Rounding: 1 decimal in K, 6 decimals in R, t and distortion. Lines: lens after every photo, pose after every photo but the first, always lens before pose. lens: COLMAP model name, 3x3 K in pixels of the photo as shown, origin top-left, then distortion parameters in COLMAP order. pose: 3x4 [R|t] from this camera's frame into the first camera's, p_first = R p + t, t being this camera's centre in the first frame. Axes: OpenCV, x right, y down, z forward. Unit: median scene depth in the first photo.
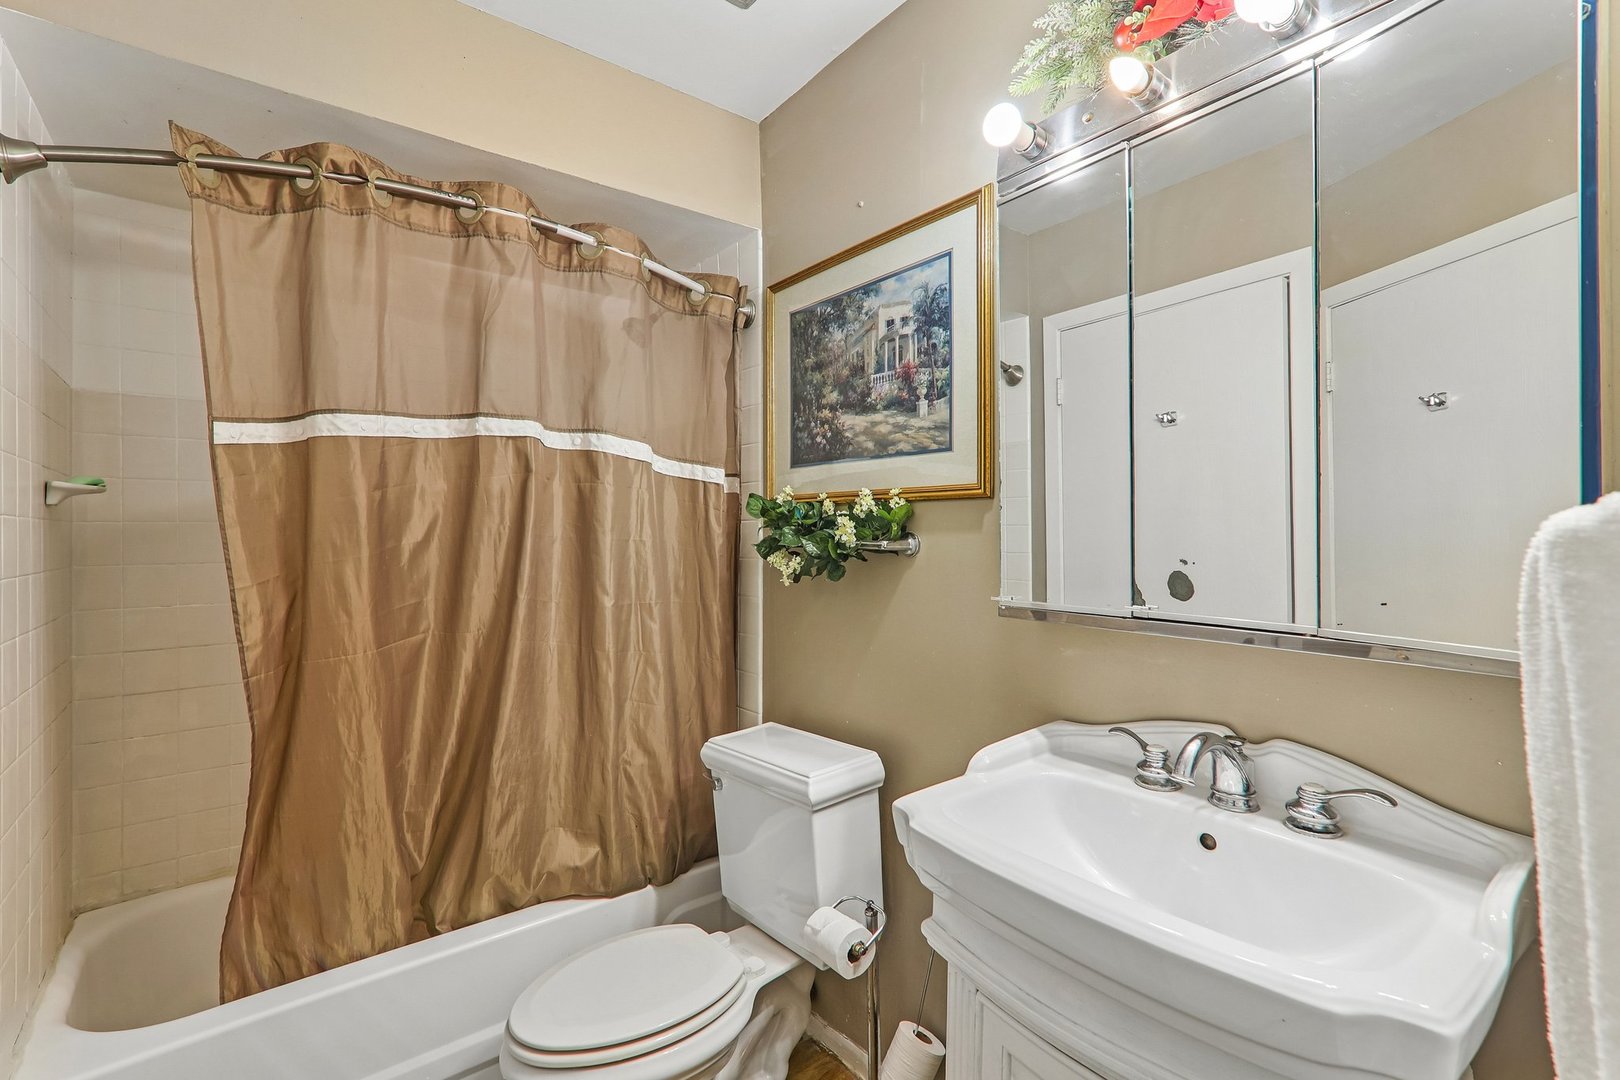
lens RADIAL K [[732.9, 0, 805.1], [0, 732.9, 534.6], [0, 0, 1]] dist [-0.018542, -0.000148]
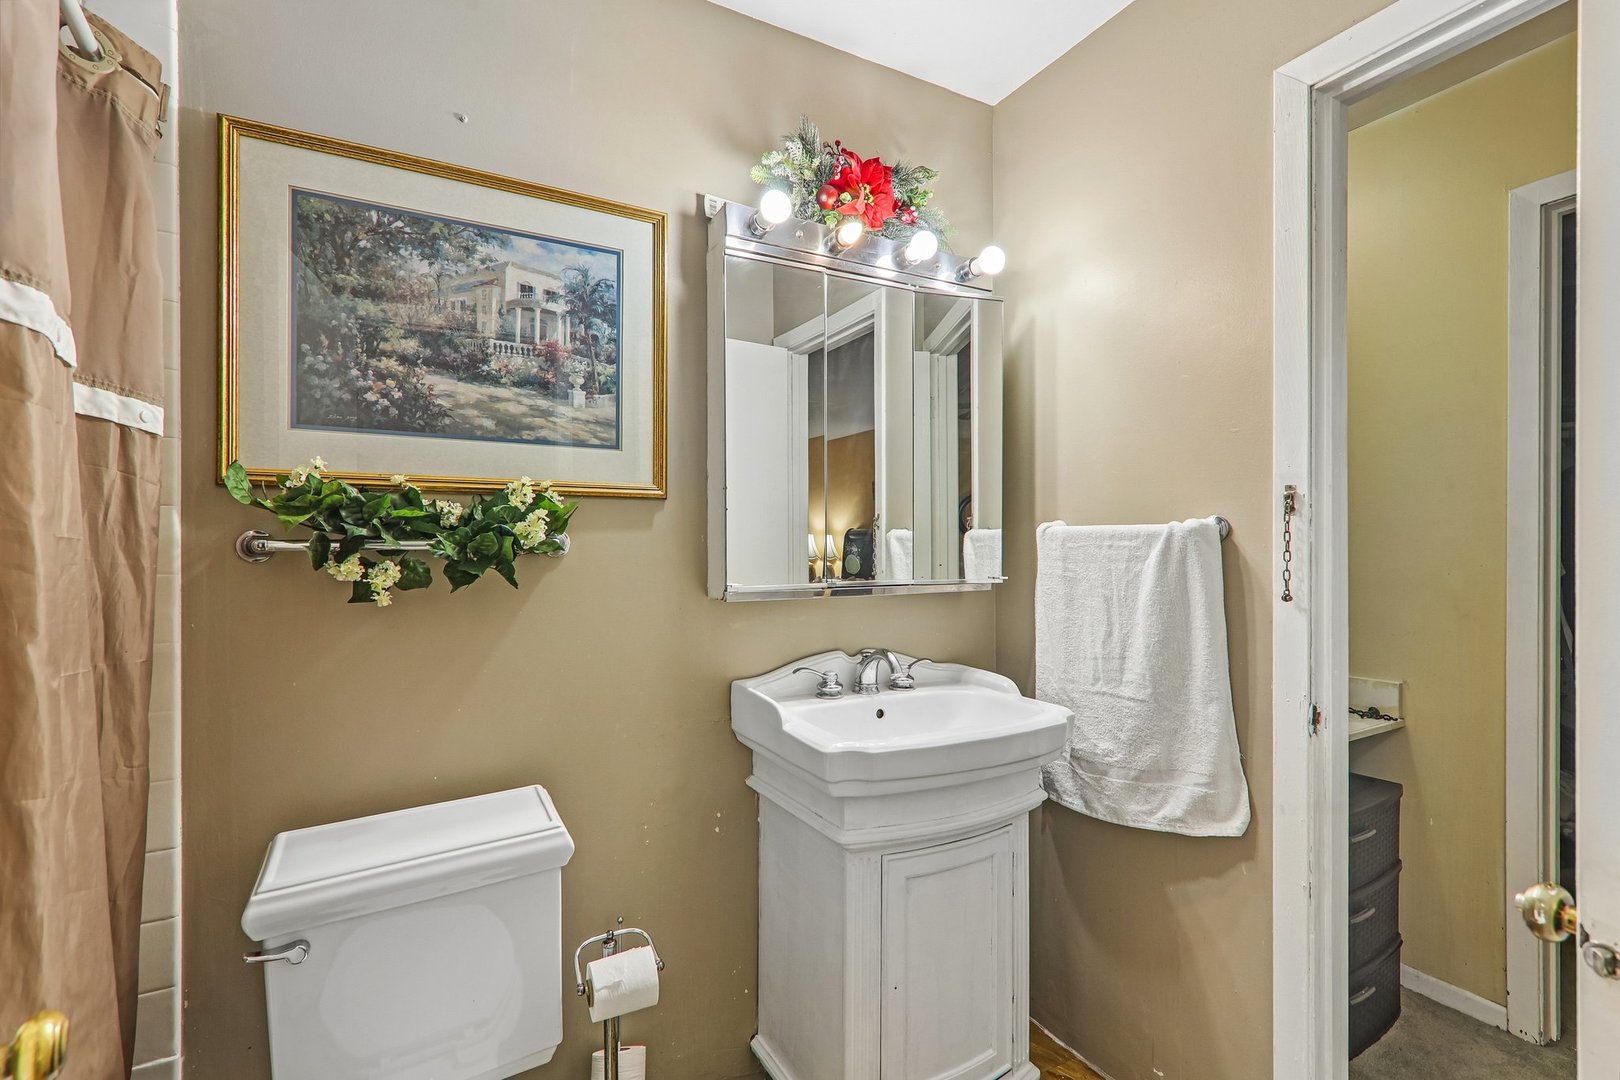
lens RADIAL K [[732.9, 0, 807.9], [0, 732.9, 542.6], [0, 0, 1]] dist [-0.018542, -0.000148]
pose [[0.144511, 0.002980, 0.989499, -0.690993], [0.005755, 0.999976, -0.003853, 0.017248], [-0.989486, 0.006251, 0.144491, 0.545199]]
